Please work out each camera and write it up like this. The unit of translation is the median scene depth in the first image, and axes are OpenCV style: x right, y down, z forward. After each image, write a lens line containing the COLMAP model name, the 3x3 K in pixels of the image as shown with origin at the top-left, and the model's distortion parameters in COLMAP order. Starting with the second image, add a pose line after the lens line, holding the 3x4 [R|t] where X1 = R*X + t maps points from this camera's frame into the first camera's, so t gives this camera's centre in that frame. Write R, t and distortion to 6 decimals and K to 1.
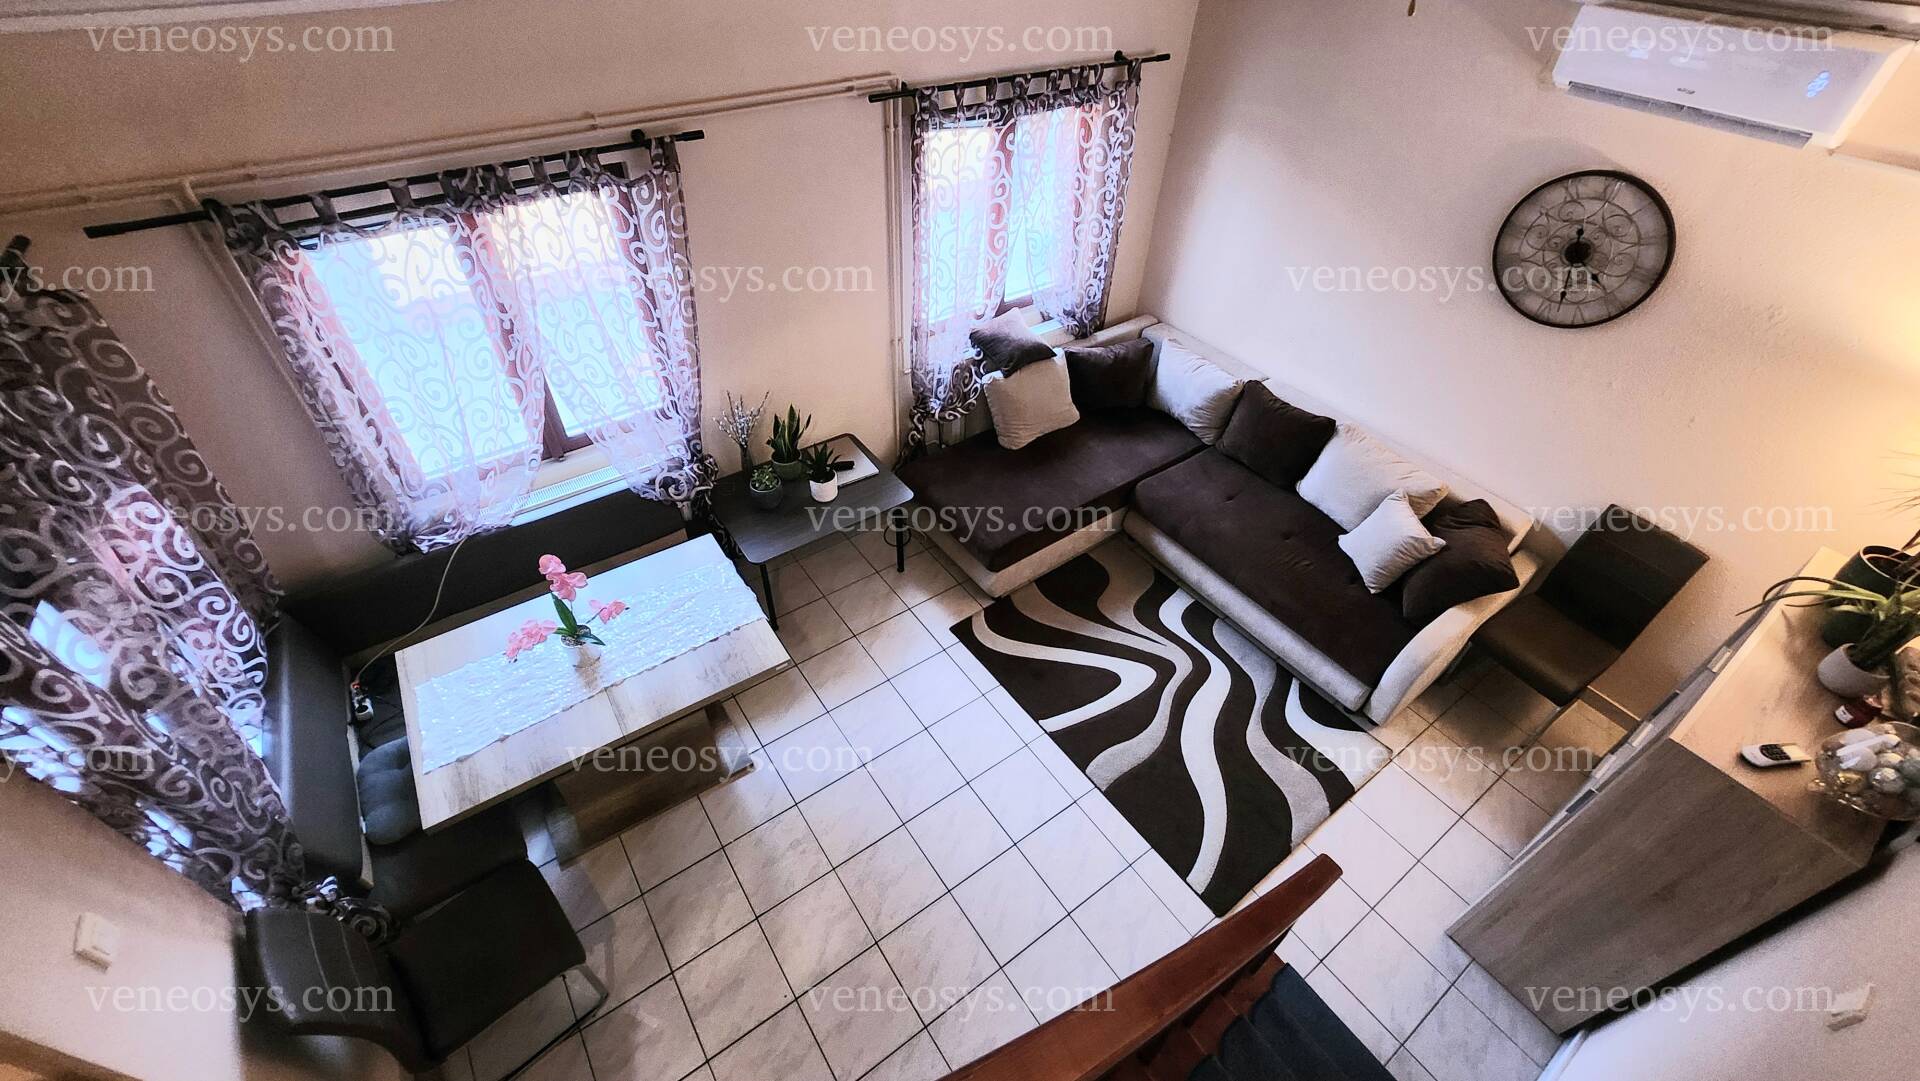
lens RADIAL K [[751.8, 0, 960.0], [0, 751.8, 540.5], [0, 0, 1]] dist [-0.016948, -0.000056]
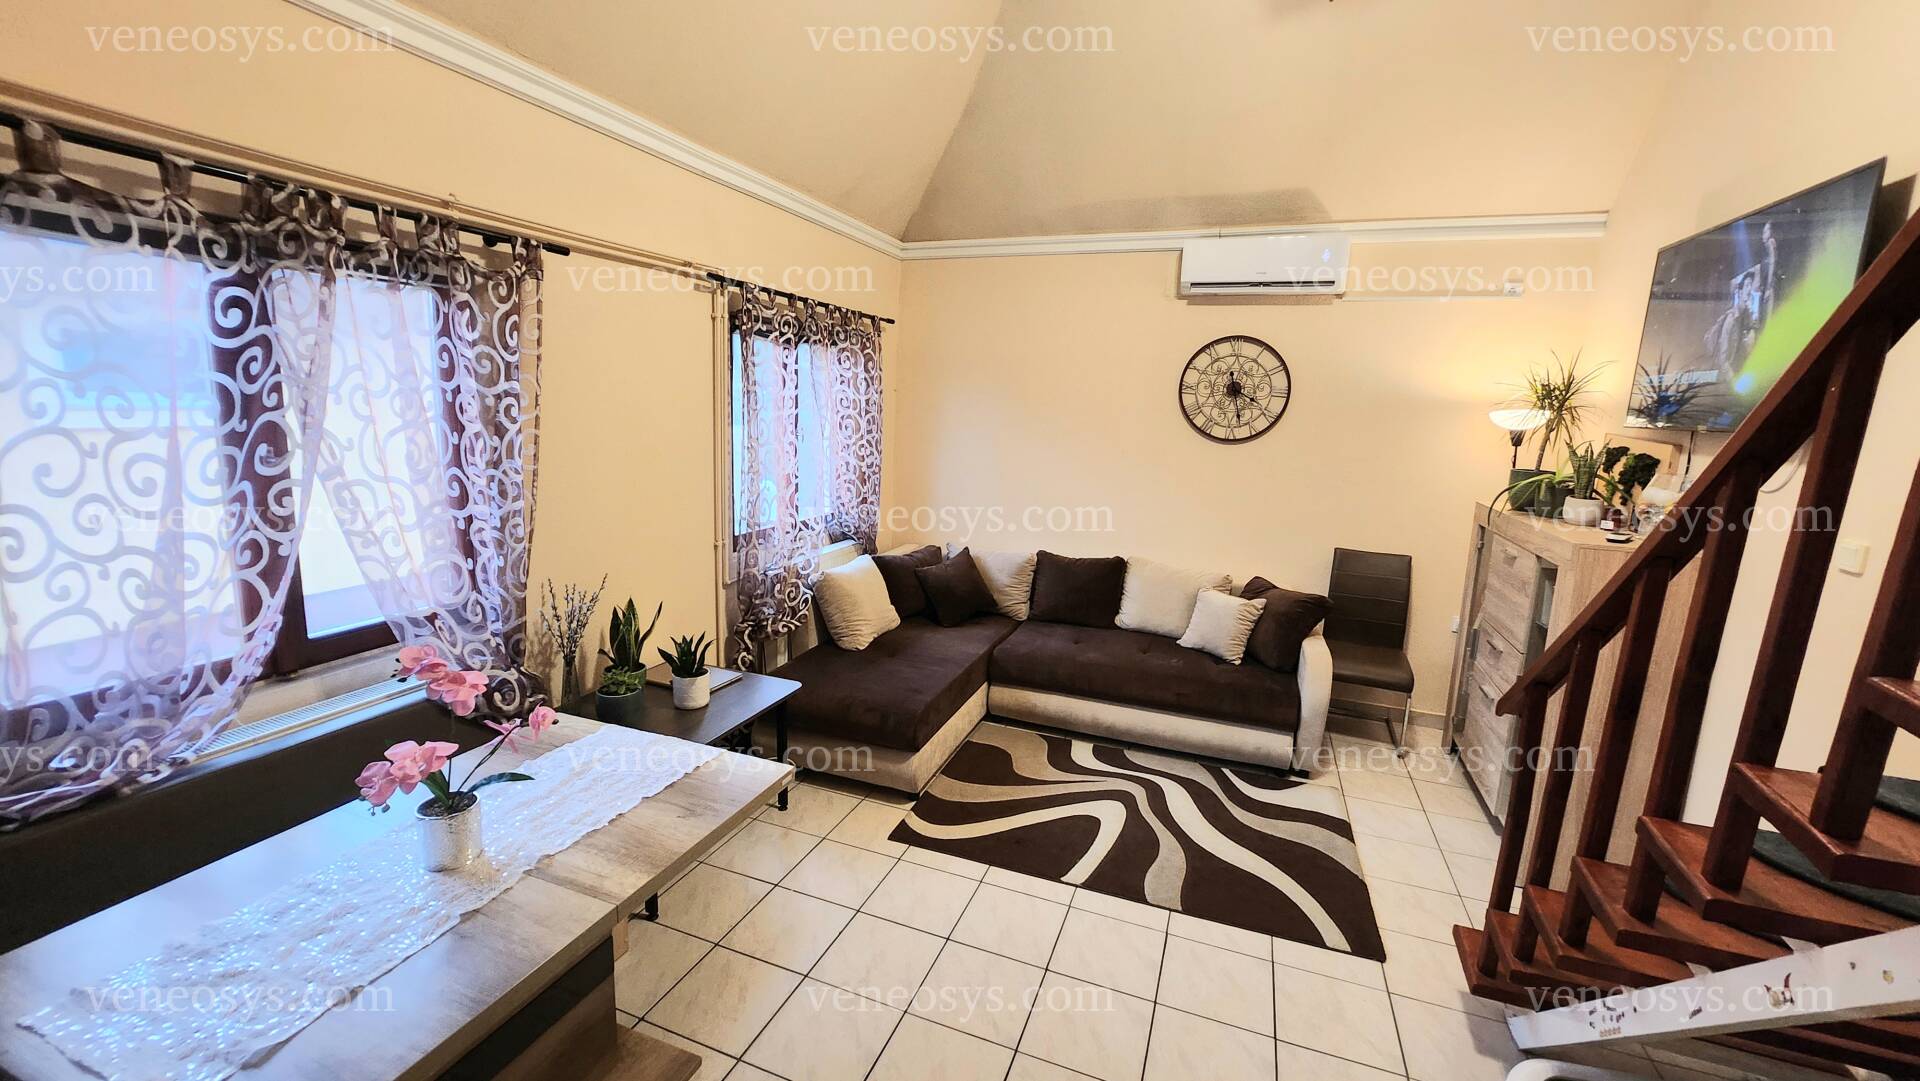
lens RADIAL K [[751.8, 0, 960.0], [0, 751.8, 540.5], [0, 0, 1]] dist [-0.016948, -0.000056]
pose [[0.834169, -0.098154, 0.542704, -0.371419], [0.364153, 0.837052, -0.408334, 0.220824], [-0.414192, 0.538247, 0.733986, 0.265271]]
